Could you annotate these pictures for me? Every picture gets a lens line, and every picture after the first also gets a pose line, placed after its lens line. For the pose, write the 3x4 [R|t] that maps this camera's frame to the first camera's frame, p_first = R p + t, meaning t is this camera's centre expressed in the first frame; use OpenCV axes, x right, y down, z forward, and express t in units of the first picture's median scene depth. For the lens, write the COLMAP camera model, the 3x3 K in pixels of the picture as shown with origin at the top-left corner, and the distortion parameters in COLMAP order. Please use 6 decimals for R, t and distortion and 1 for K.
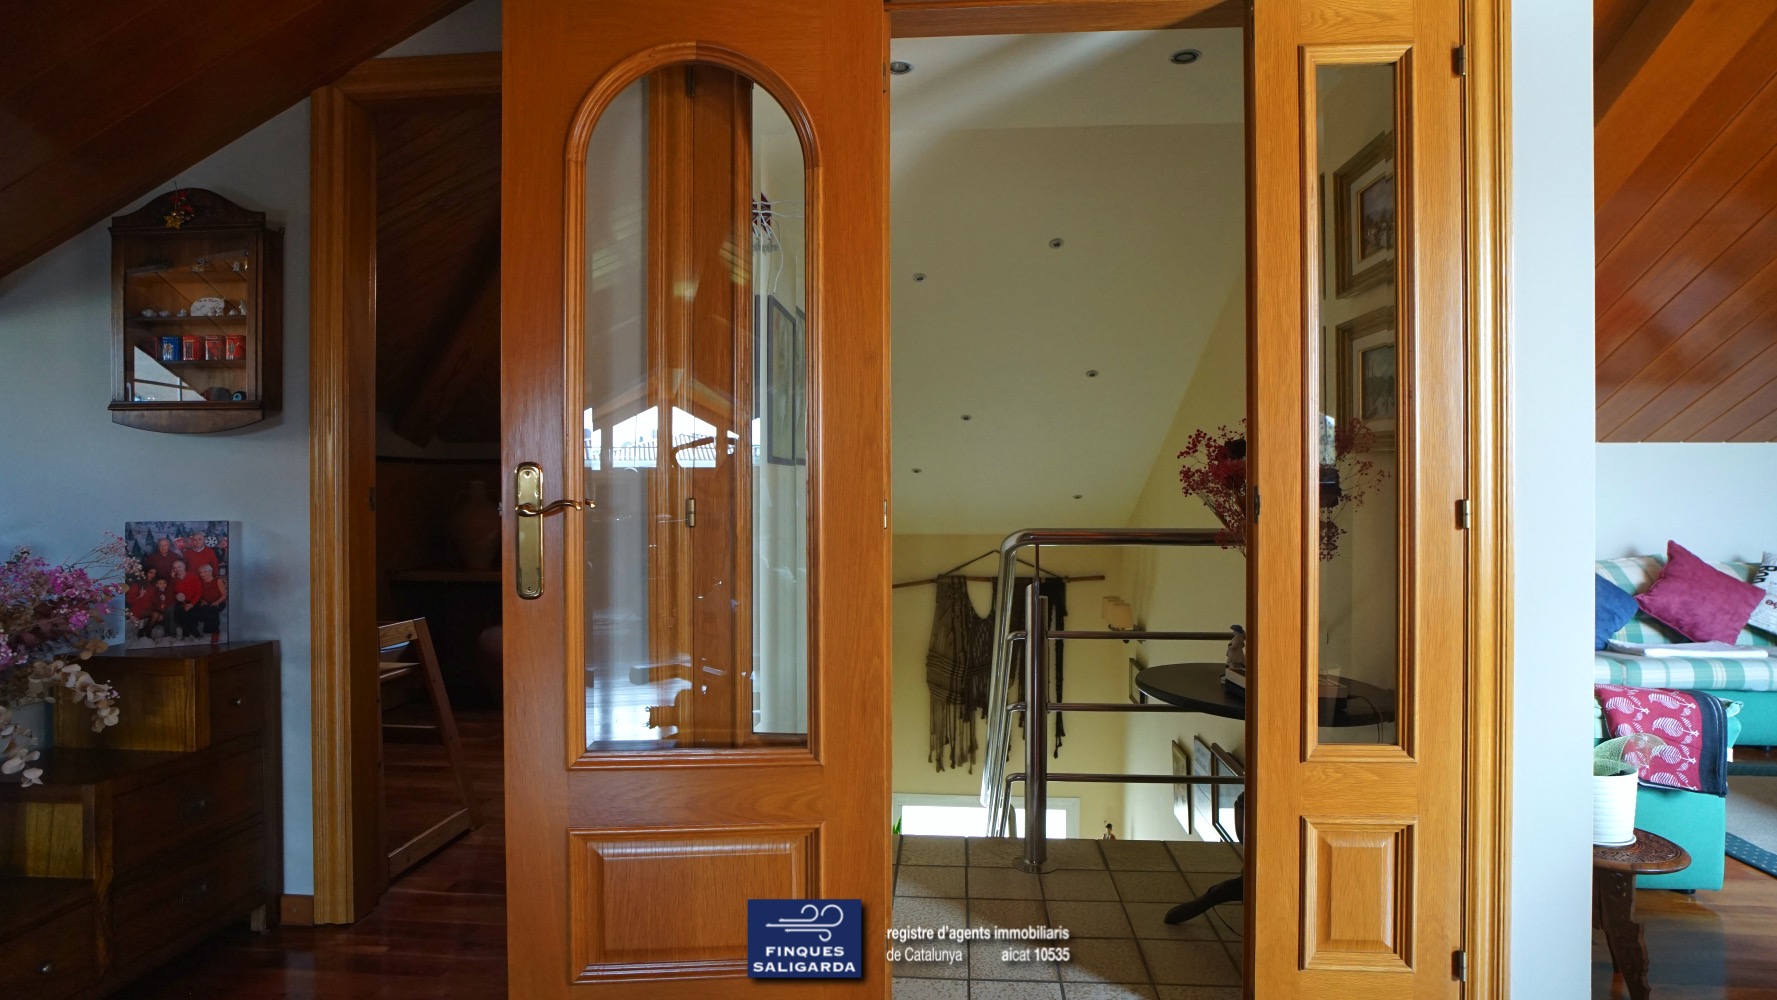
lens RADIAL K [[907.3, 0, 898.1], [0, 907.3, 498.4], [0, 0, 1]] dist [-0.042127, 0.017191]
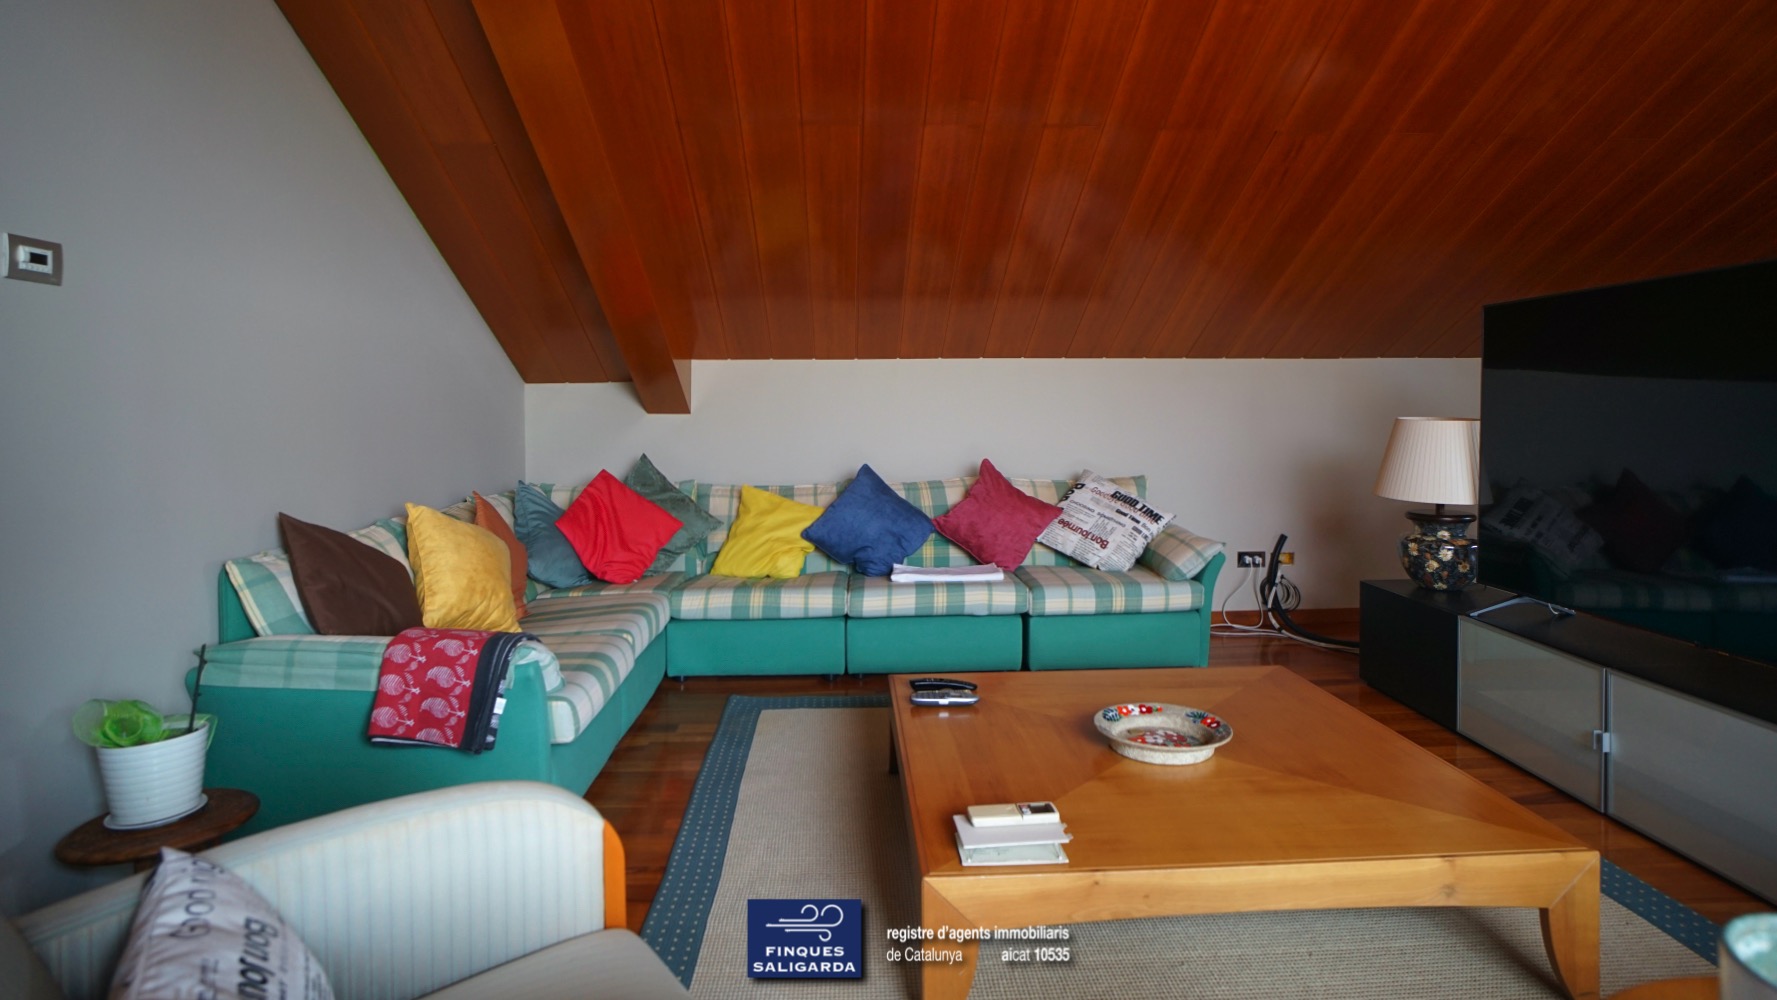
lens RADIAL K [[907.3, 0, 891.4], [0, 907.3, 486.7], [0, 0, 1]] dist [-0.042127, 0.017191]
pose [[0.993449, -0.021094, 0.112317, 0.773625], [0.013036, 0.997320, 0.071998, 0.007094], [-0.113535, -0.070063, 0.991061, 0.050661]]
